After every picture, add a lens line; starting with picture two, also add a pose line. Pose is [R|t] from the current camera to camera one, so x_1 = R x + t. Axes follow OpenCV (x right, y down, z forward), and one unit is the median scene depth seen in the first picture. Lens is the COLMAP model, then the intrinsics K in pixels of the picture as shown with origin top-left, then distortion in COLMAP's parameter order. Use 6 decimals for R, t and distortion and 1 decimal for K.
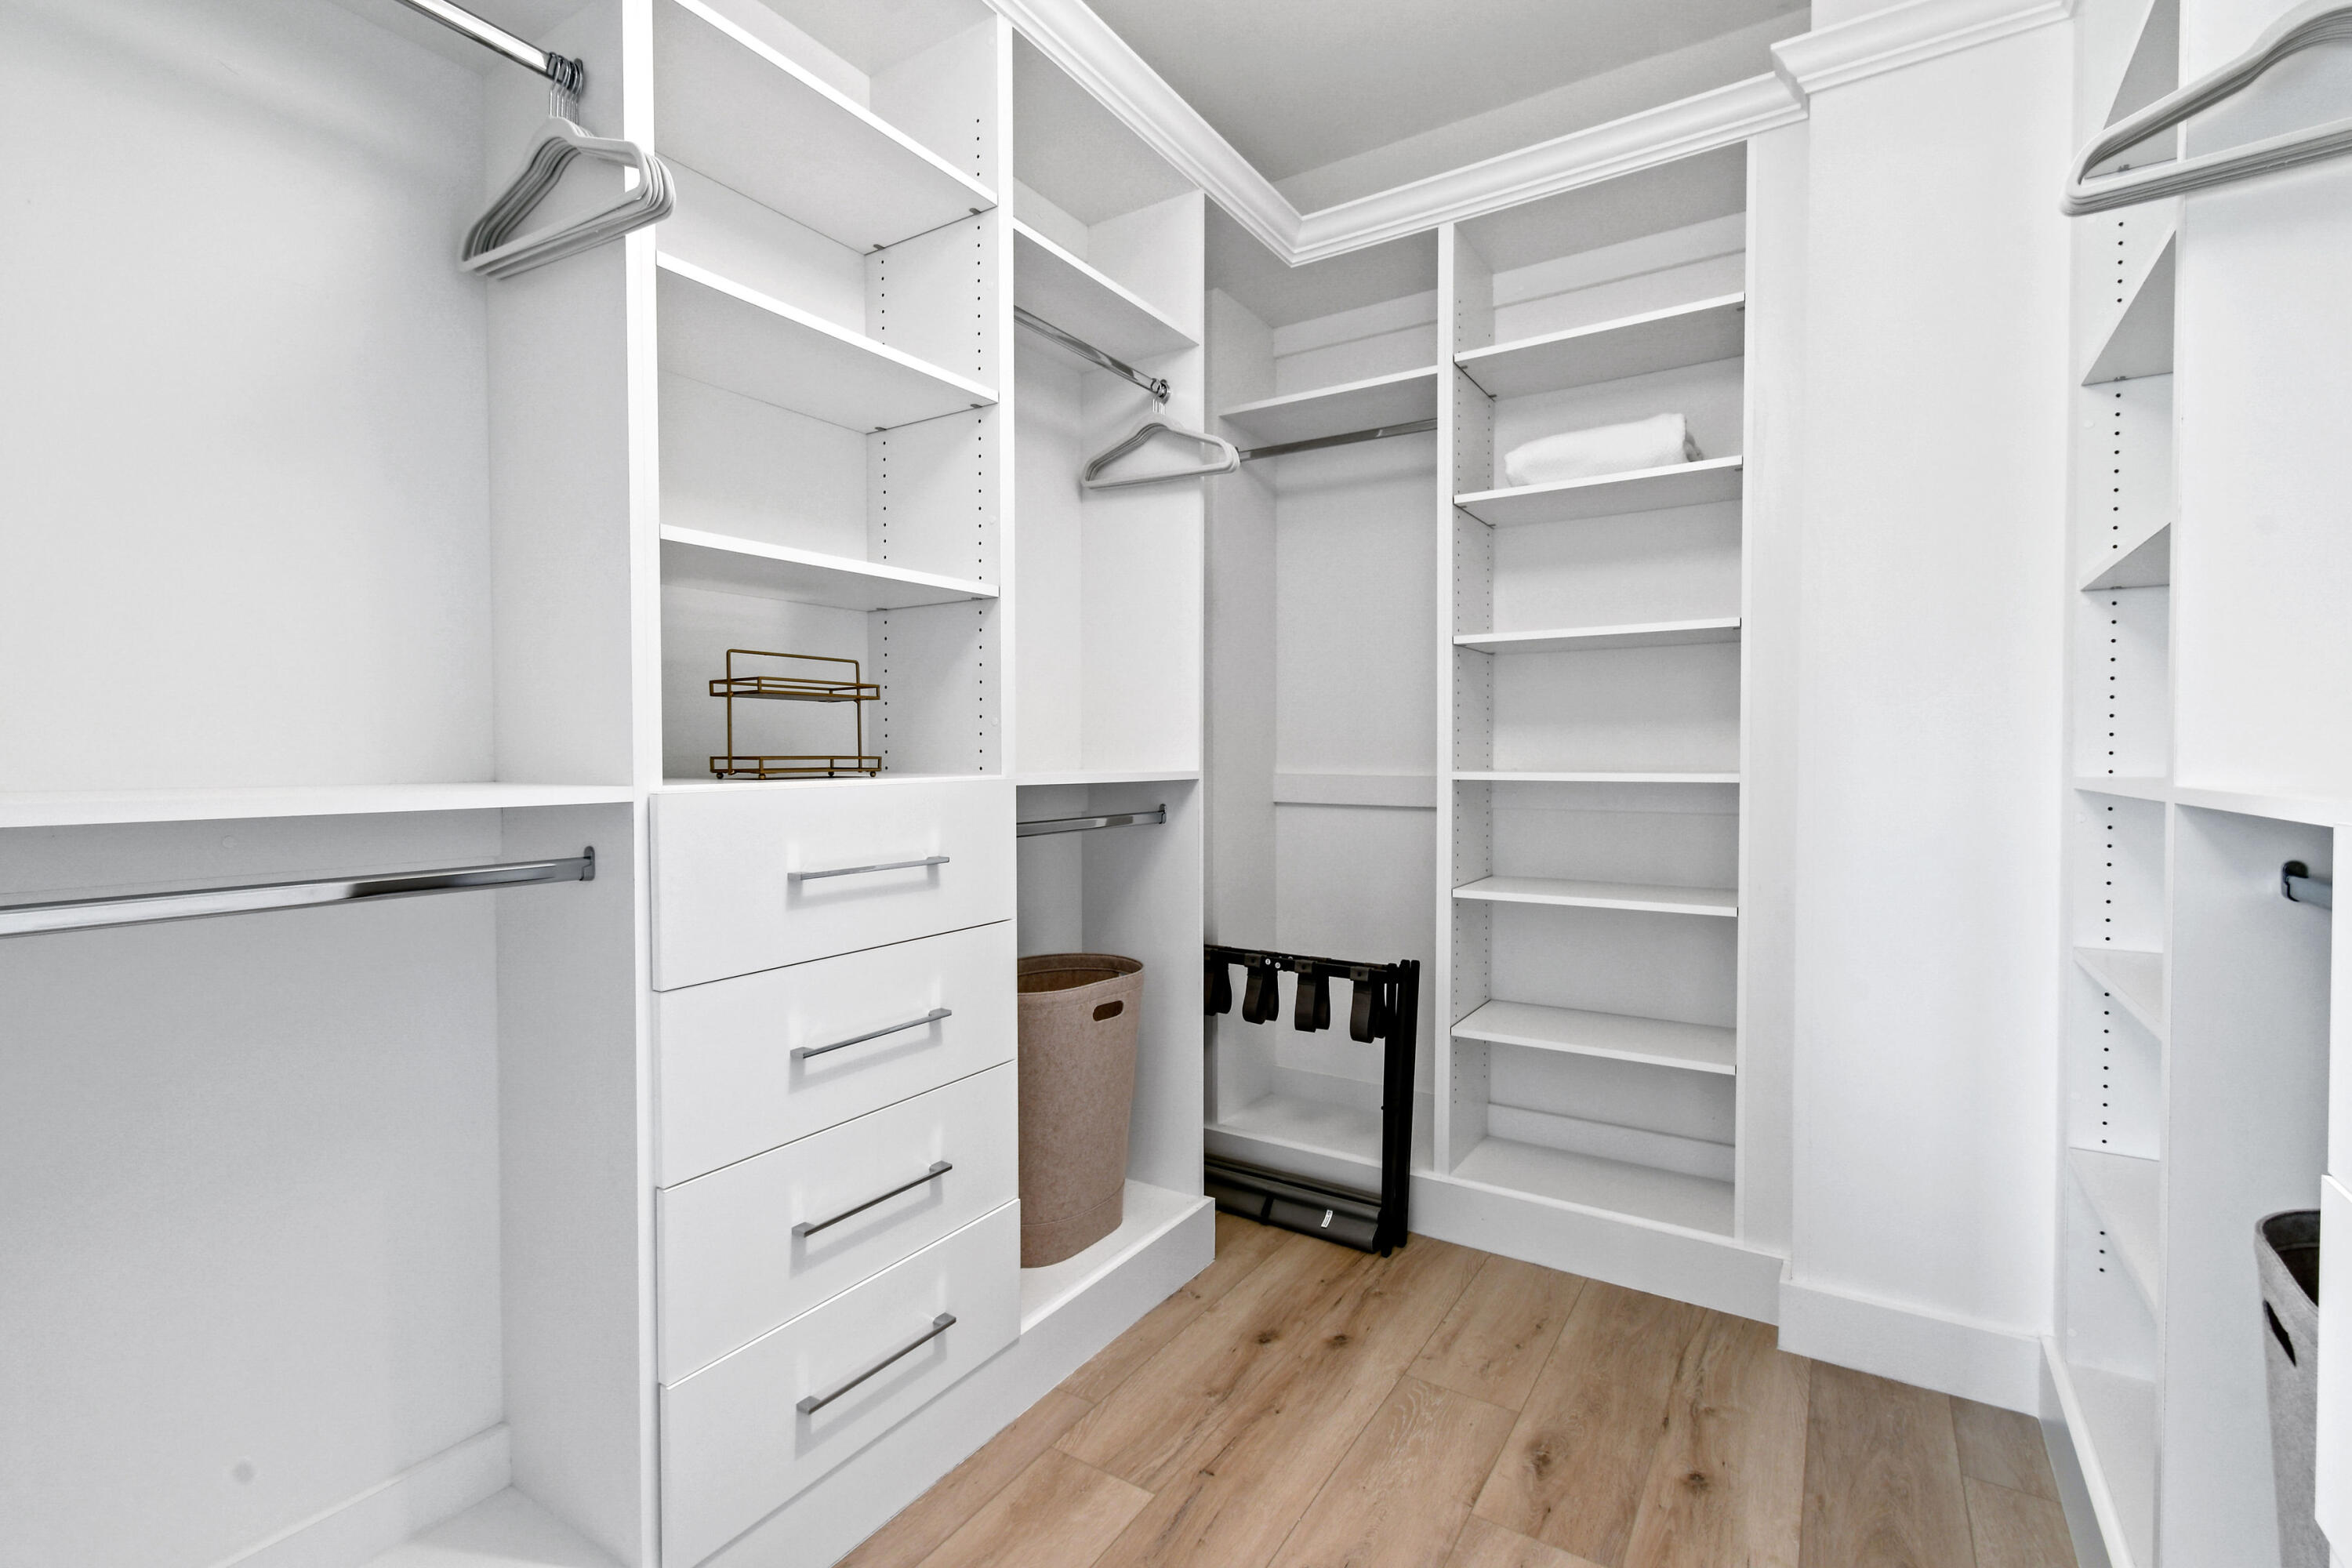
lens RADIAL K [[1047.1, 0, 1179.5], [0, 1047.1, 779.2], [0, 0, 1]] dist [0.000234, 0.000297]
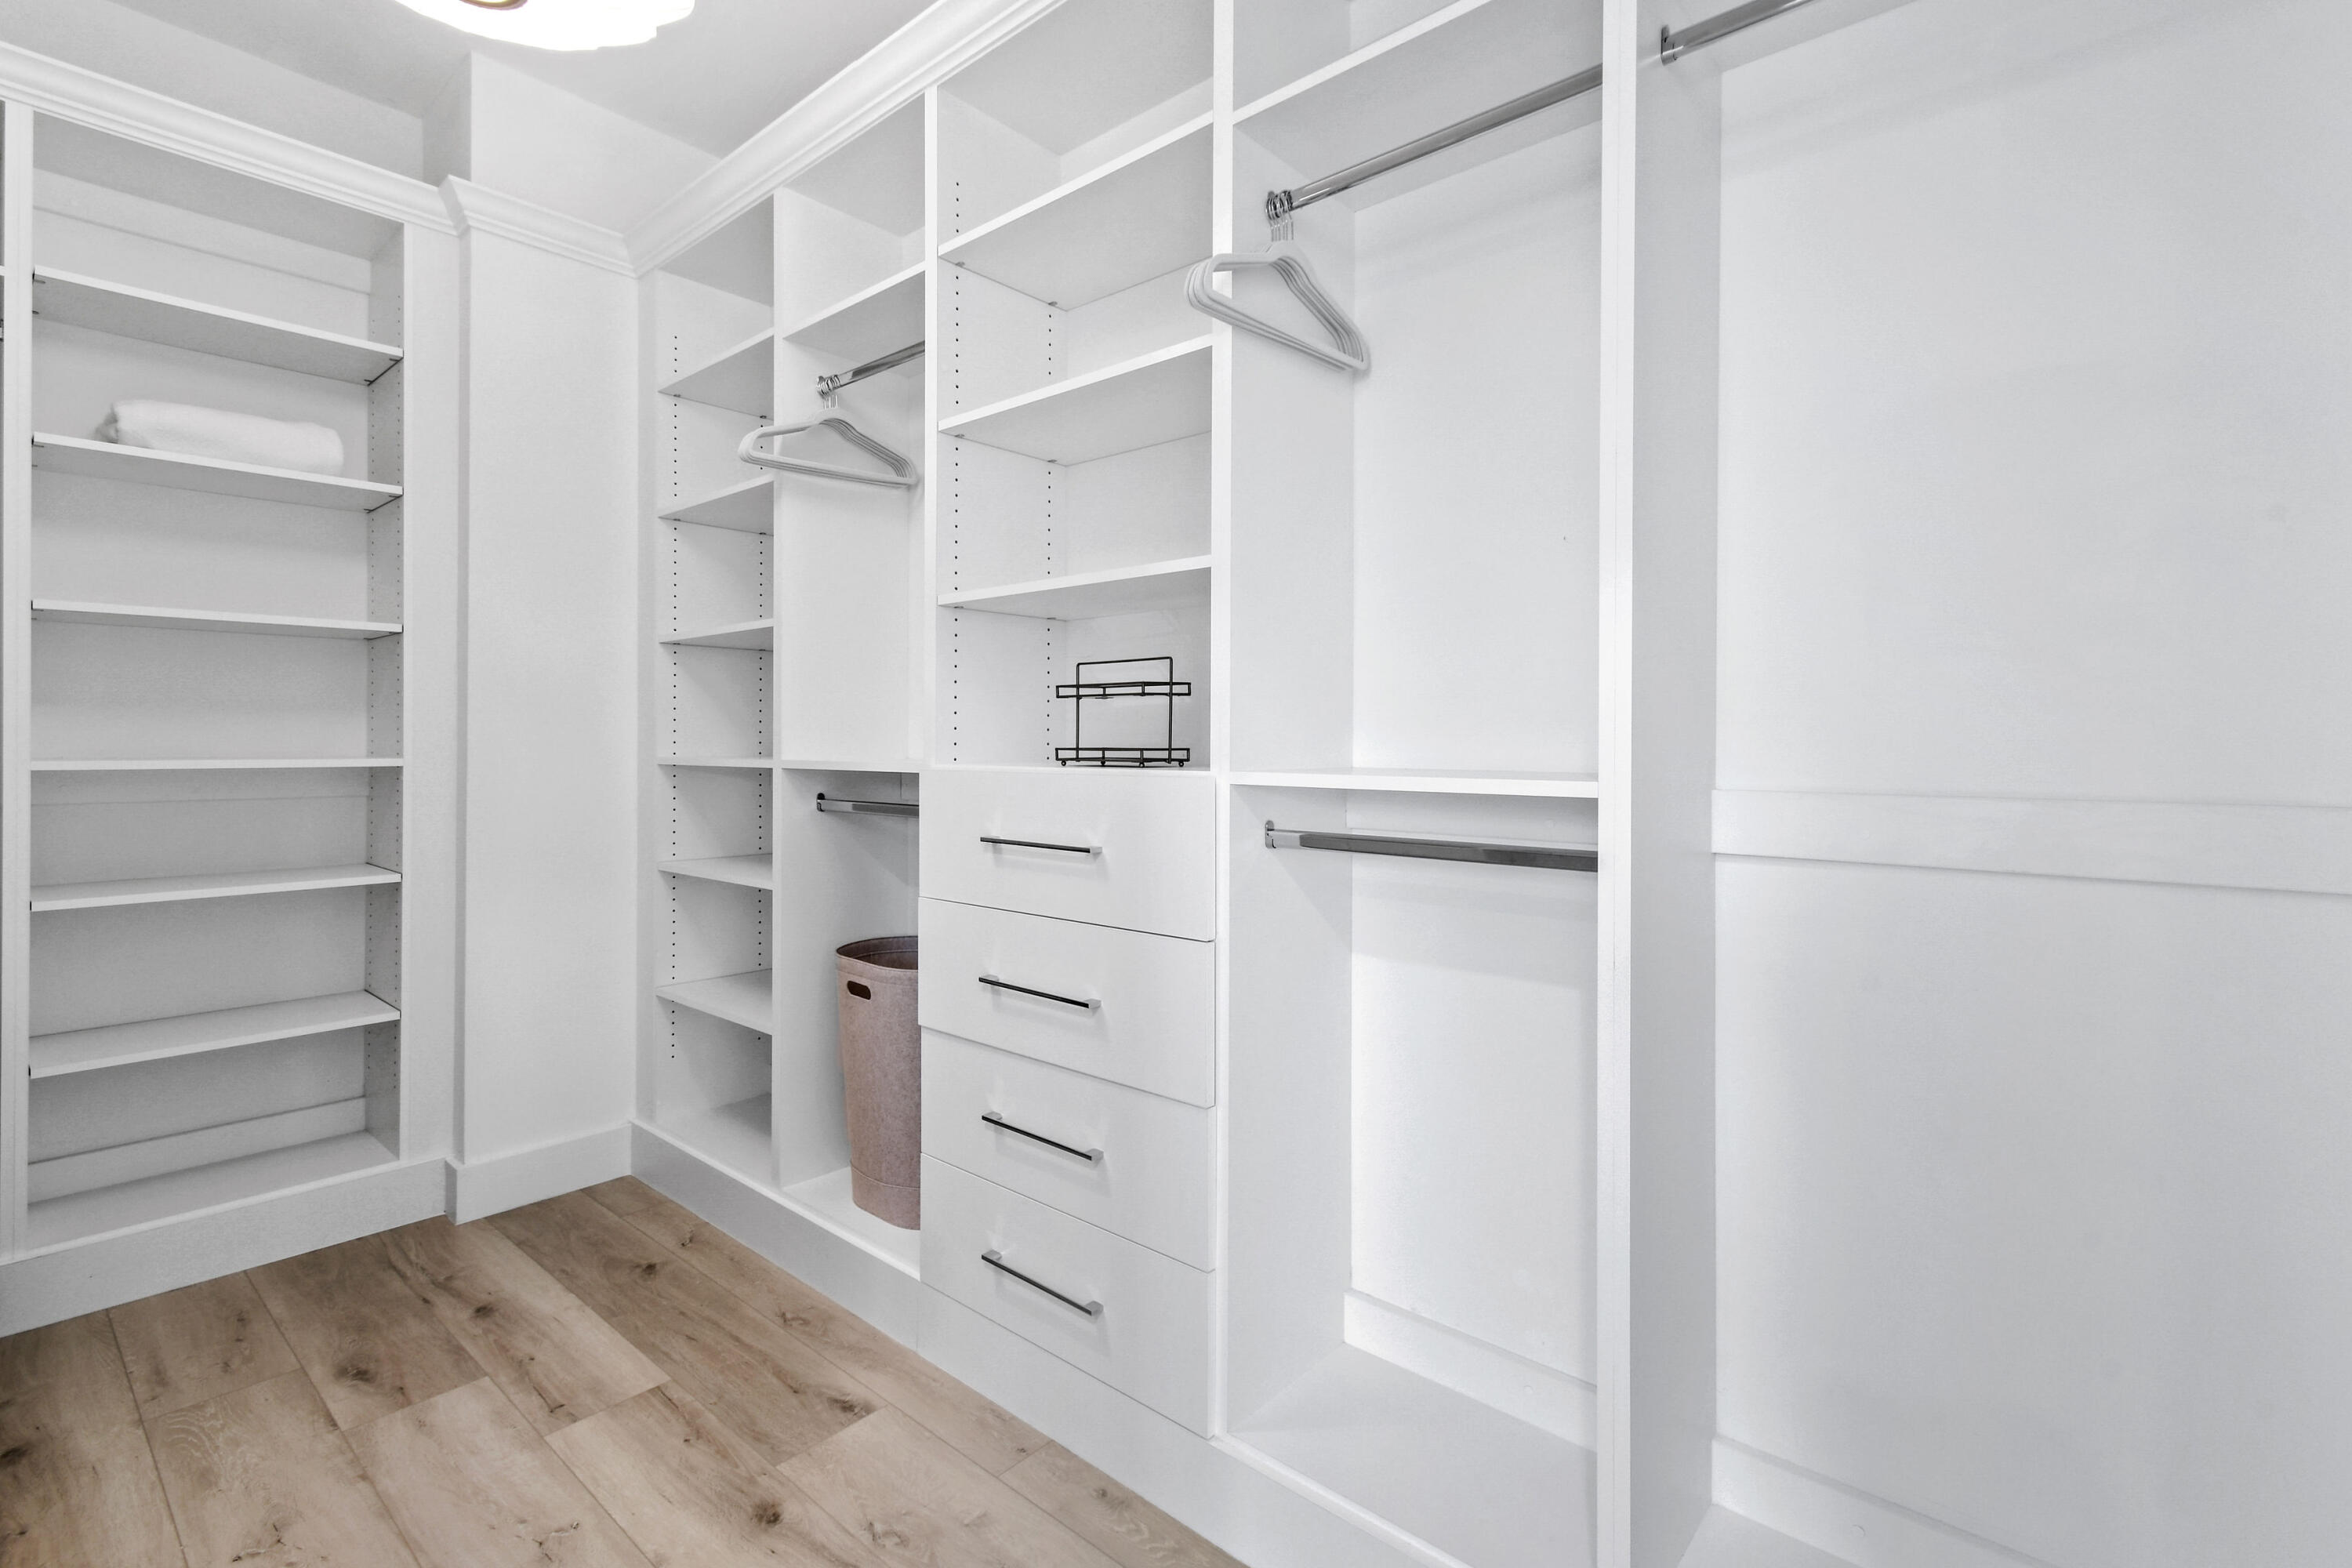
lens RADIAL K [[1047.1, 0, 1186.1], [0, 1047.1, 768.4], [0, 0, 1]] dist [0.000234, 0.000297]
pose [[0.144413, -0.019481, 0.989326, -0.567756], [0.019289, 0.999672, 0.016869, 0.003333], [-0.989330, 0.016647, 0.144741, -0.039314]]
